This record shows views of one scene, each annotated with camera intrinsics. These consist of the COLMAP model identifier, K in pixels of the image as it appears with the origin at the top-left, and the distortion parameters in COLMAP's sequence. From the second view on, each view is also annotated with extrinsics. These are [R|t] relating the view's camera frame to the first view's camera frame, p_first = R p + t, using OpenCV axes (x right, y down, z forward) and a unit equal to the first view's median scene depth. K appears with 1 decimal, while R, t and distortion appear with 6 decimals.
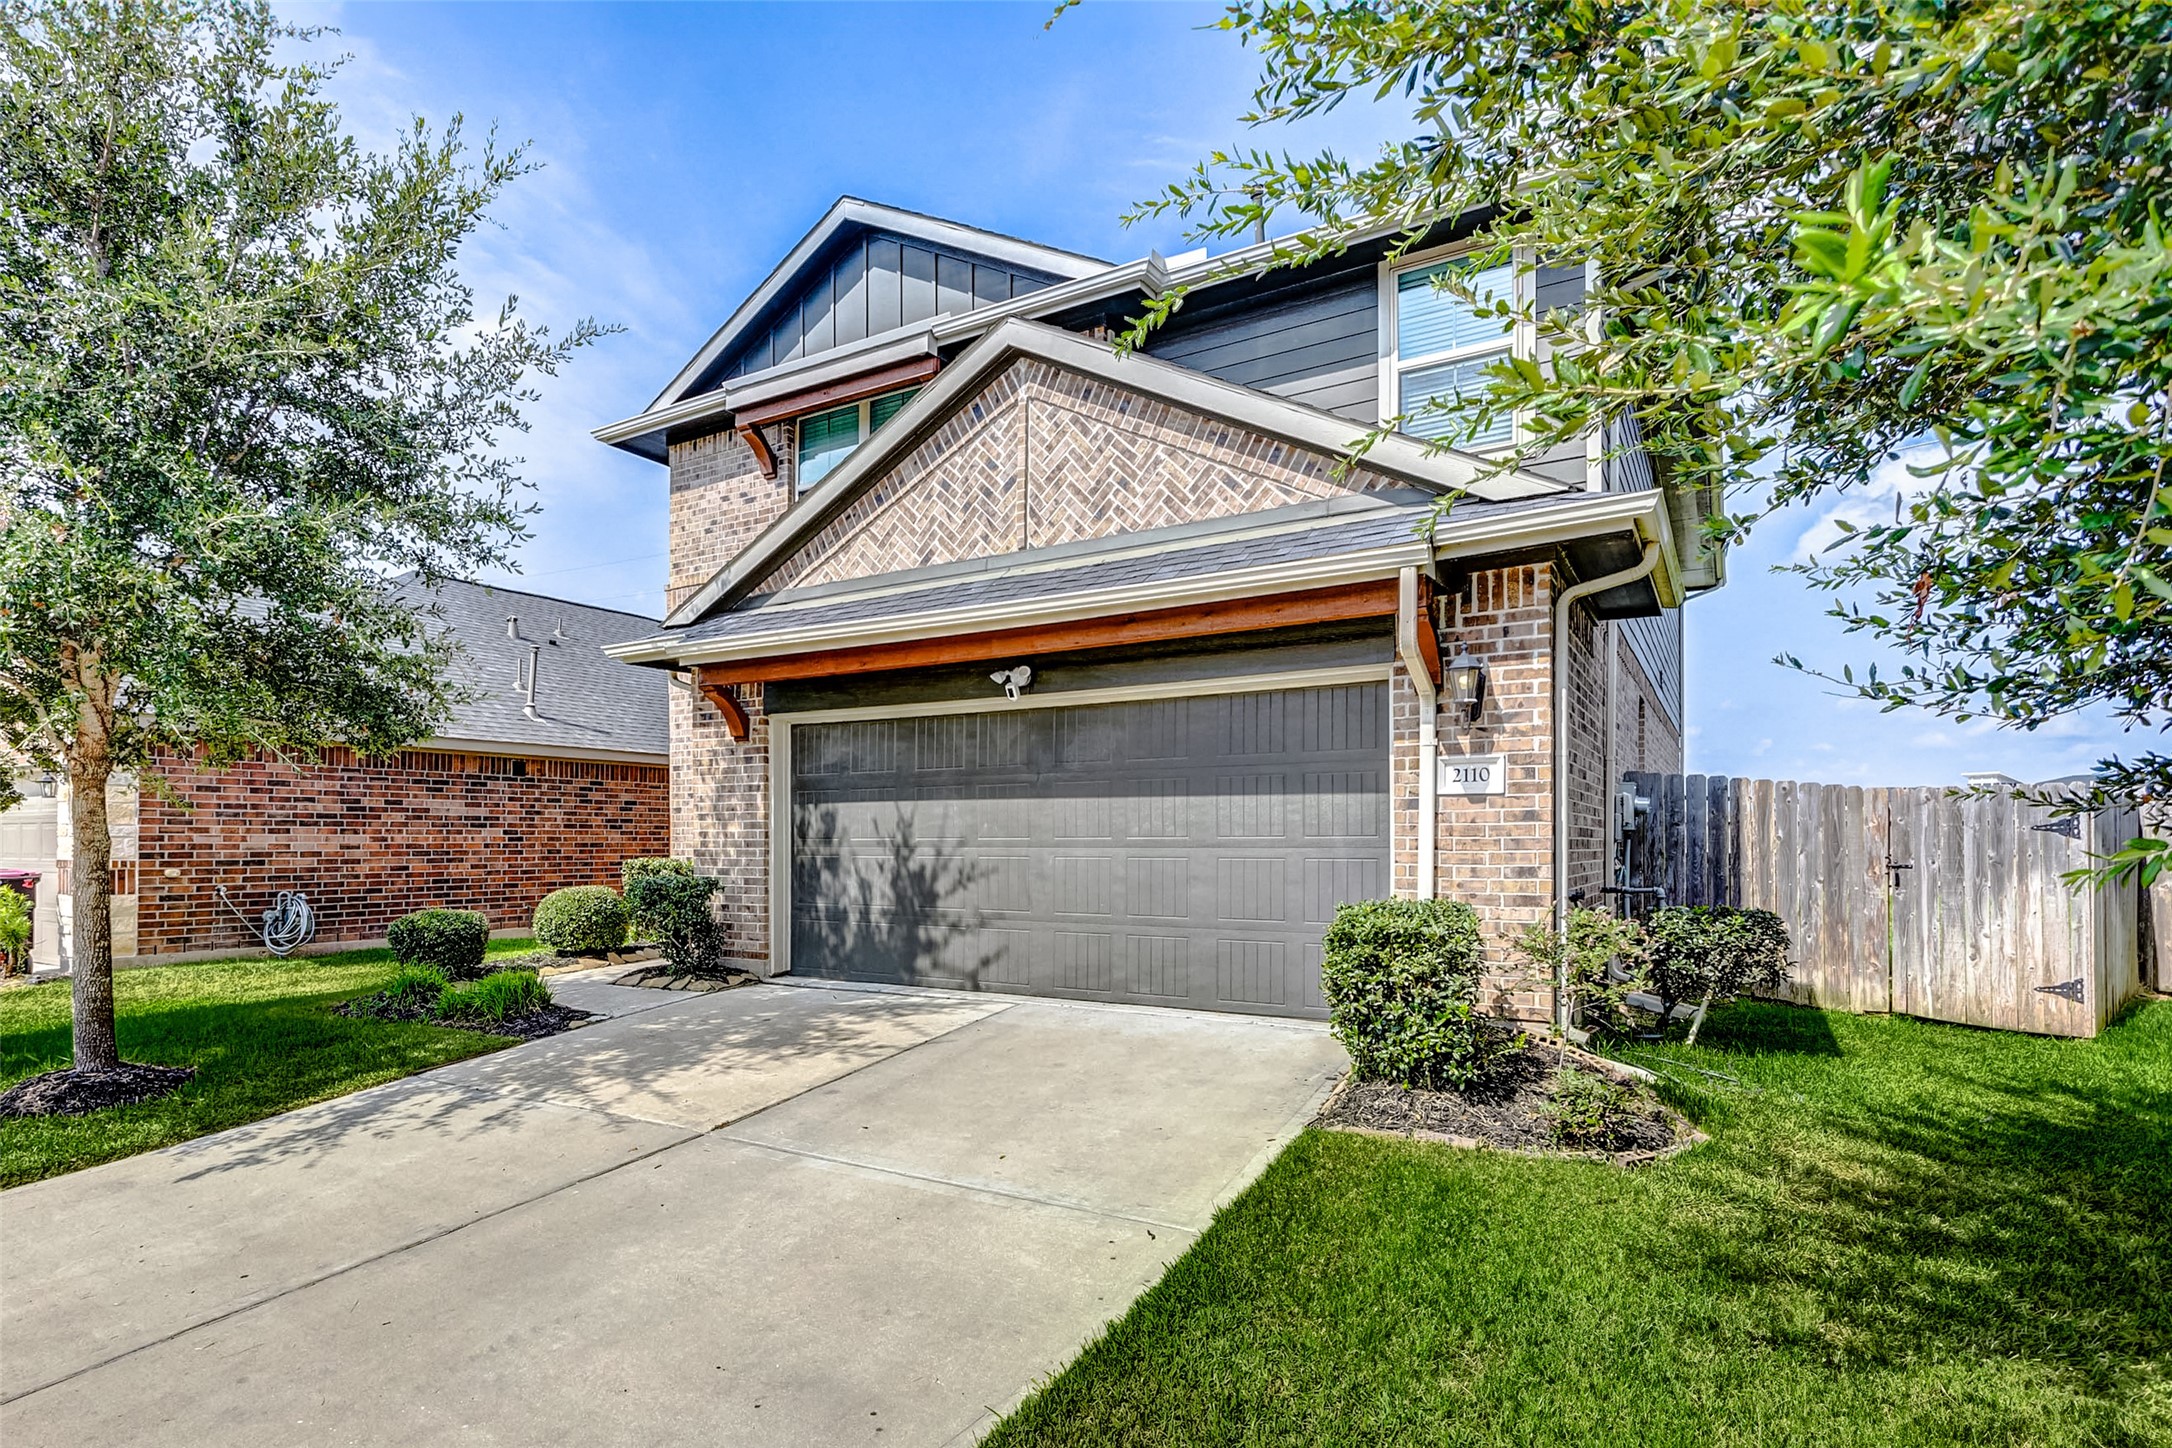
lens RADIAL K [[1056.4, 0, 1012.5], [0, 1056.4, 777.4], [0, 0, 1]] dist [-0.002851, 0.000117]
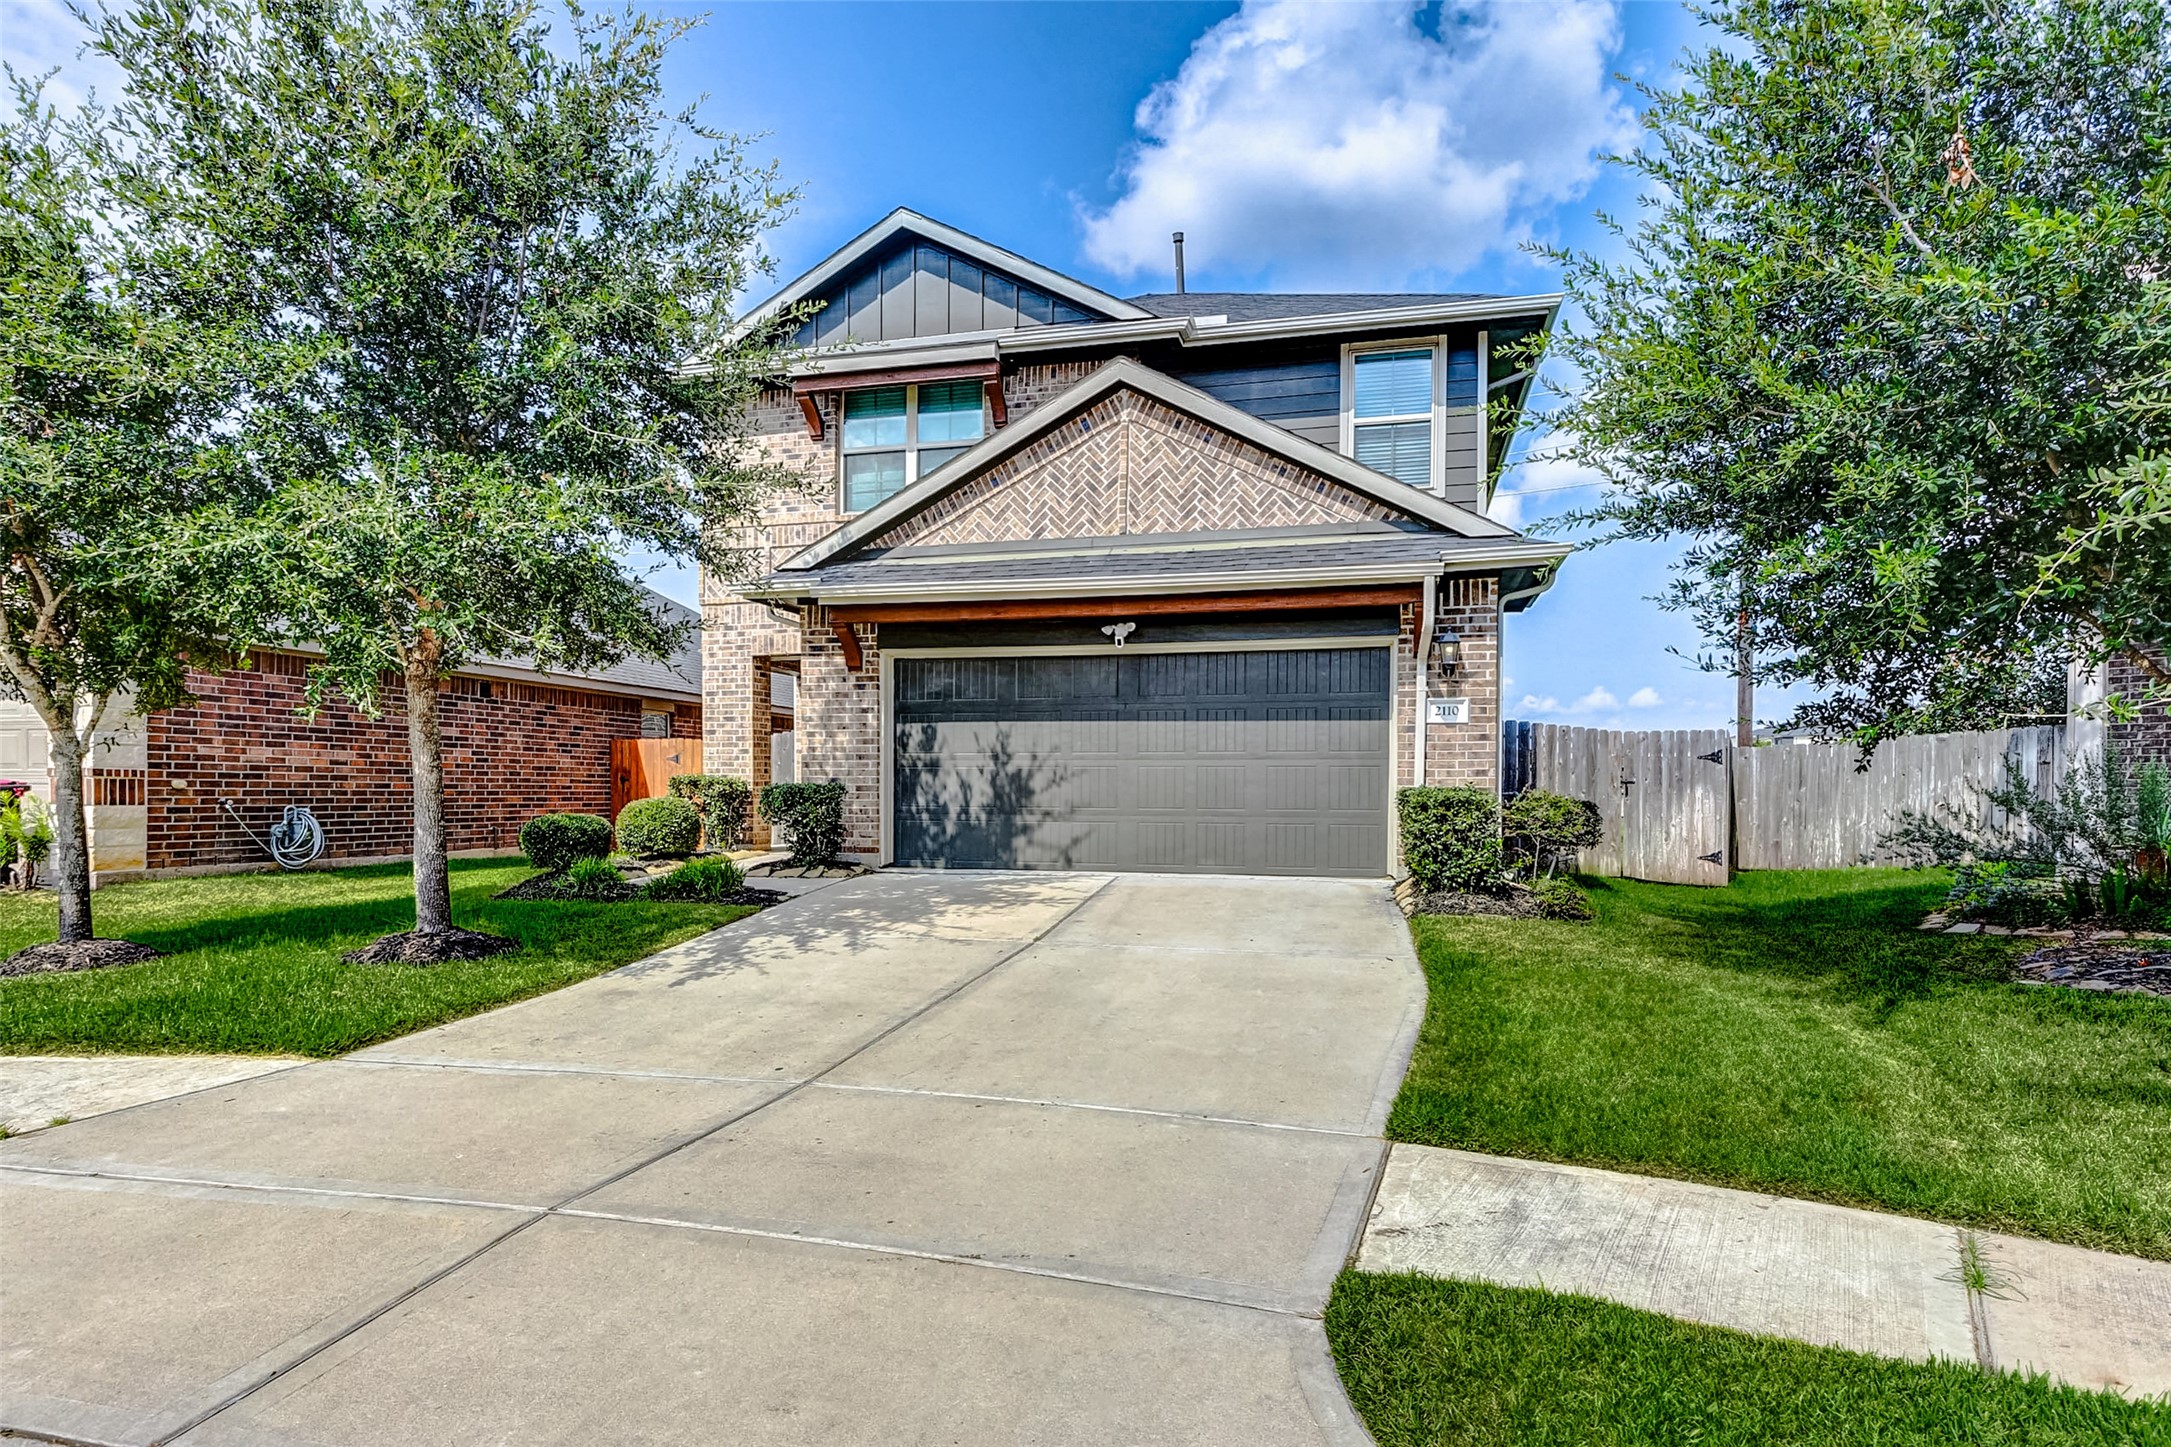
lens RADIAL K [[1055.9, 0, 1091.8], [0, 1055.9, 731.7], [0, 0, 1]] dist [-0.002851, 0.000117]
pose [[0.949712, 0.022240, 0.312334, -0.390436], [-0.023625, 0.999721, 0.000648, 0.028671], [-0.312232, -0.007994, 0.949972, -0.222263]]
